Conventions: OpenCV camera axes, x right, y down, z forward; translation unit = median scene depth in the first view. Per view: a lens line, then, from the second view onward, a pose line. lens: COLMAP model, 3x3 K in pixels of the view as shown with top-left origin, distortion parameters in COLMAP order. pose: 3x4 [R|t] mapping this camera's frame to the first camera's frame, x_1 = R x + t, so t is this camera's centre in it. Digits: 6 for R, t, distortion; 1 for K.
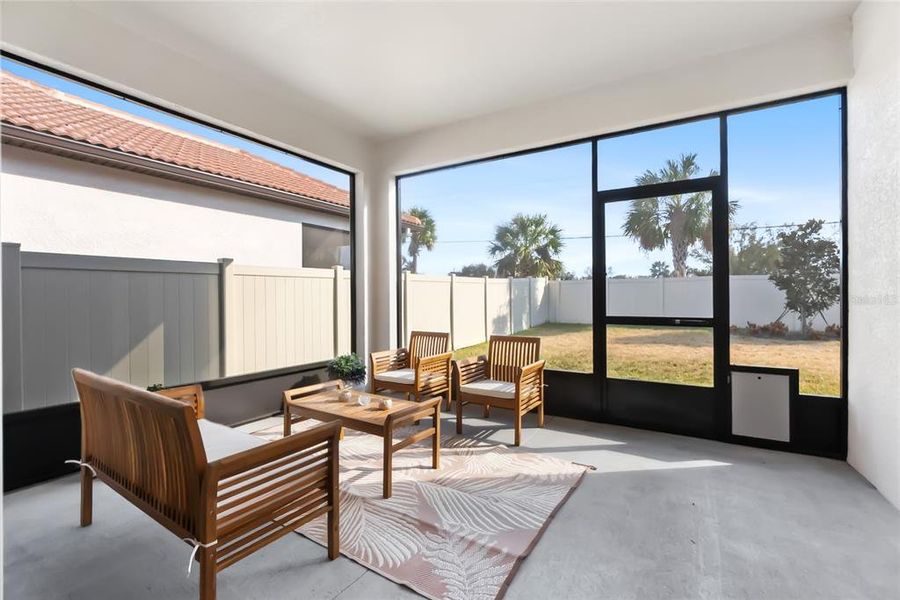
lens RADIAL K [[378.2, 0, 450.0], [0, 378.2, 300.0], [0, 0, 1]] dist [-0.000564, -0.000118]
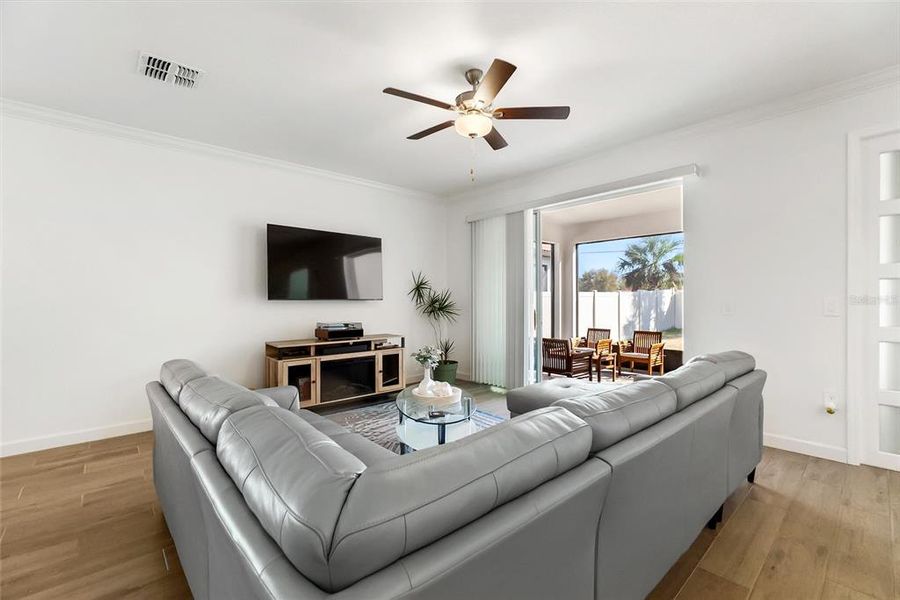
lens RADIAL K [[395.0, 0, 450.0], [0, 395.0, 300.0], [0, 0, 1]] dist [-0.000908, -0.000220]
pose [[0.962357, 0.007737, -0.271680, -0.079477], [-0.009996, 0.999926, -0.006931, -0.013247], [0.271606, 0.009386, 0.962363, -0.382119]]
